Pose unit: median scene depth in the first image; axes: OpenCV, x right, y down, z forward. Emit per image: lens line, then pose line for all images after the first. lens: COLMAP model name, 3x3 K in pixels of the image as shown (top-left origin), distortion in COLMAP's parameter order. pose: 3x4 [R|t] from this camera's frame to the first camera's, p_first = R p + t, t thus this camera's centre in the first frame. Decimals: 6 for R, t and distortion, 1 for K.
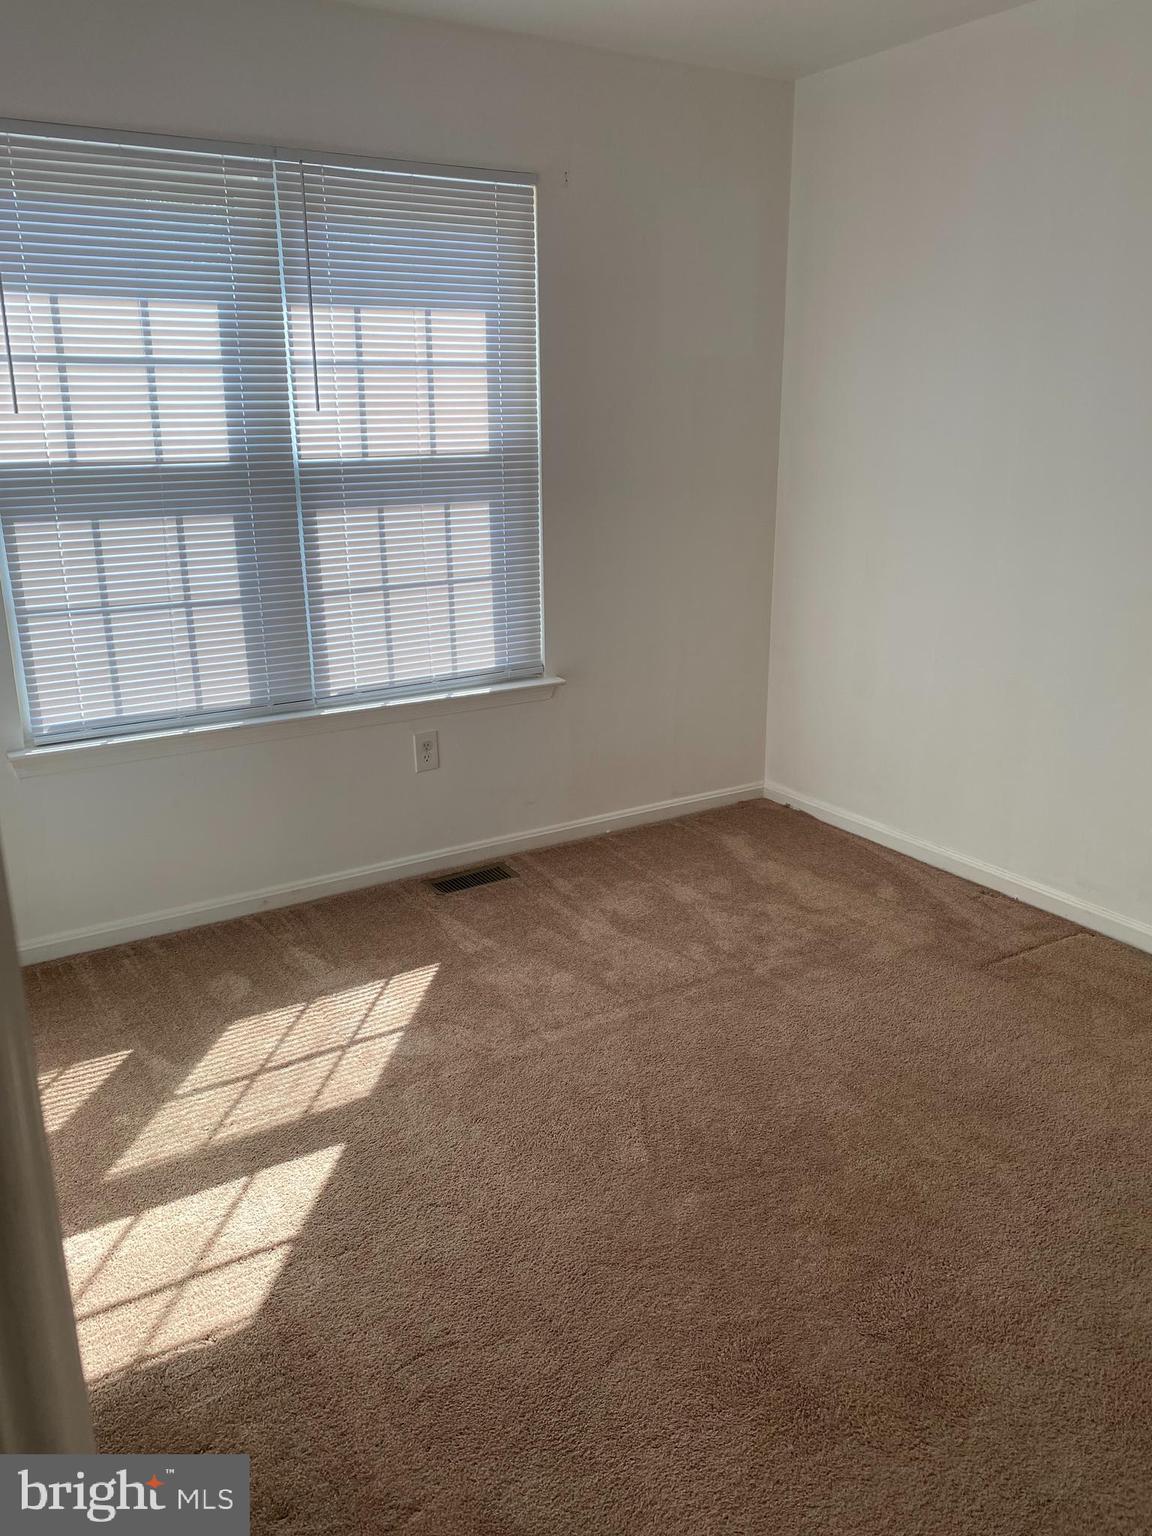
lens RADIAL K [[1213.3, 0, 576.0], [0, 1213.3, 768.0], [0, 0, 1]] dist [0.000430, 0.000919]
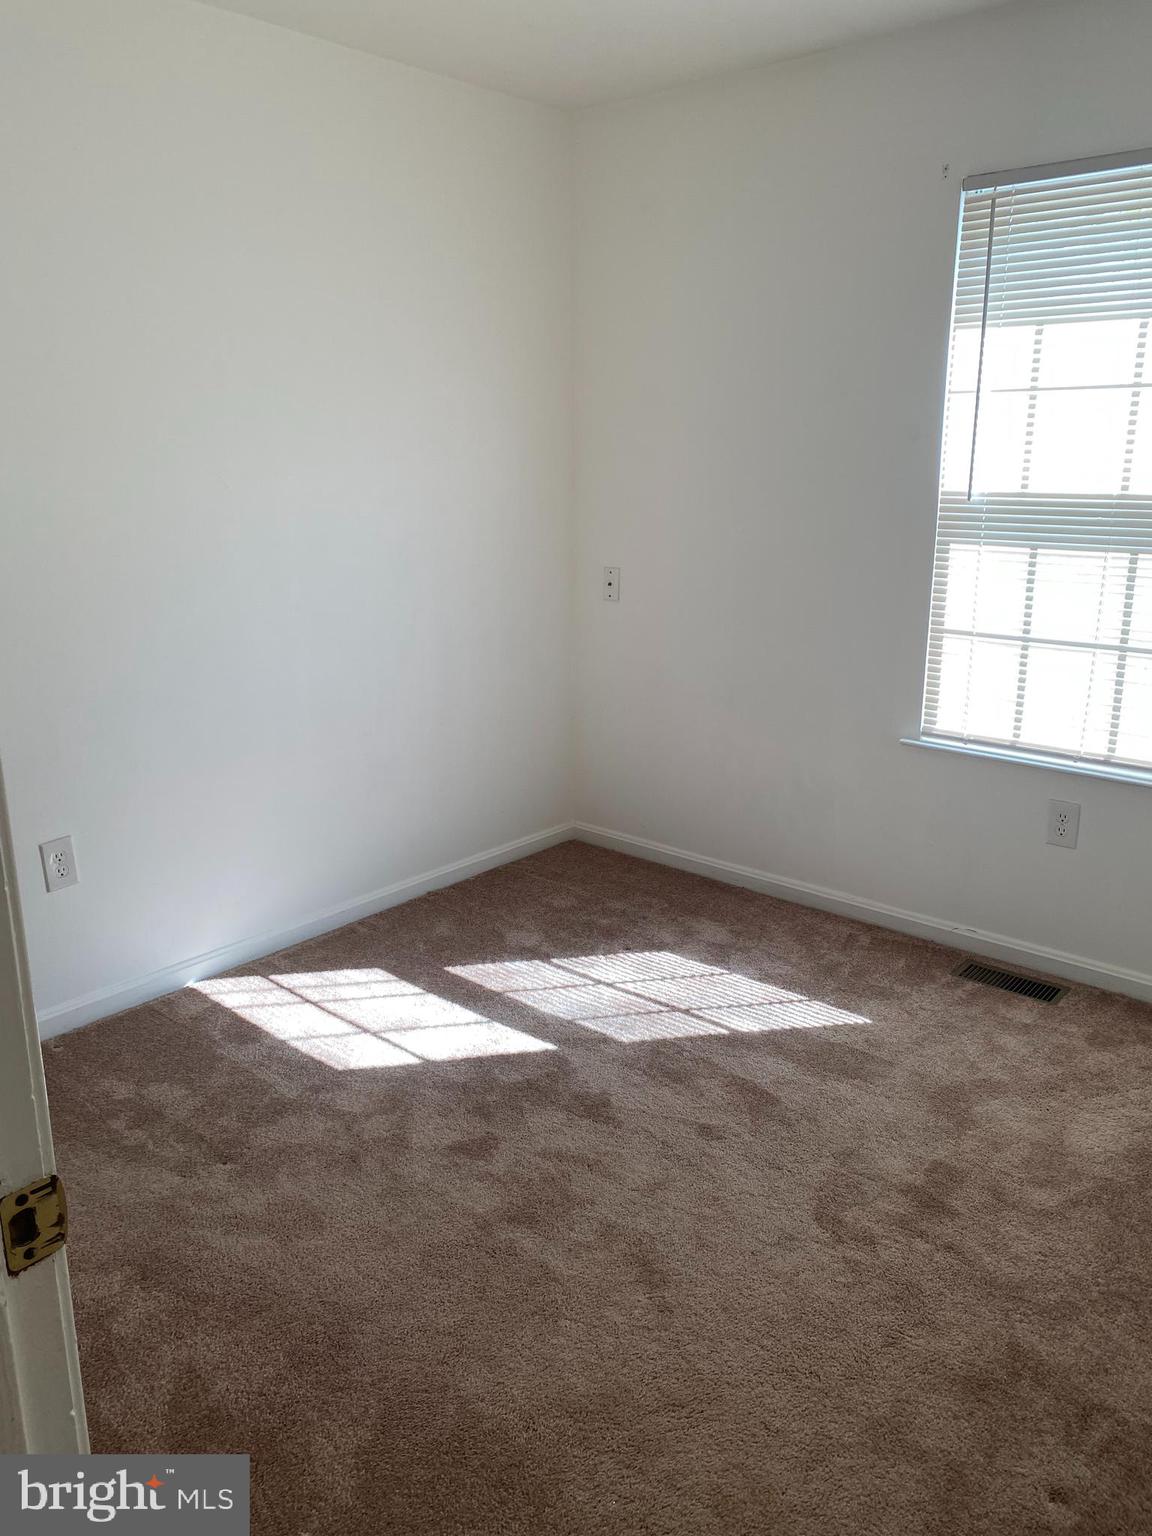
lens RADIAL K [[1145.6, 0, 576.0], [0, 1145.6, 768.0], [0, 0, 1]] dist [0.151500, 0.000602]
pose [[0.305985, 0.265026, -0.914404, 0.552328], [-0.292143, 0.940271, 0.174764, -0.109609], [0.906105, 0.213661, 0.365135, 0.386927]]
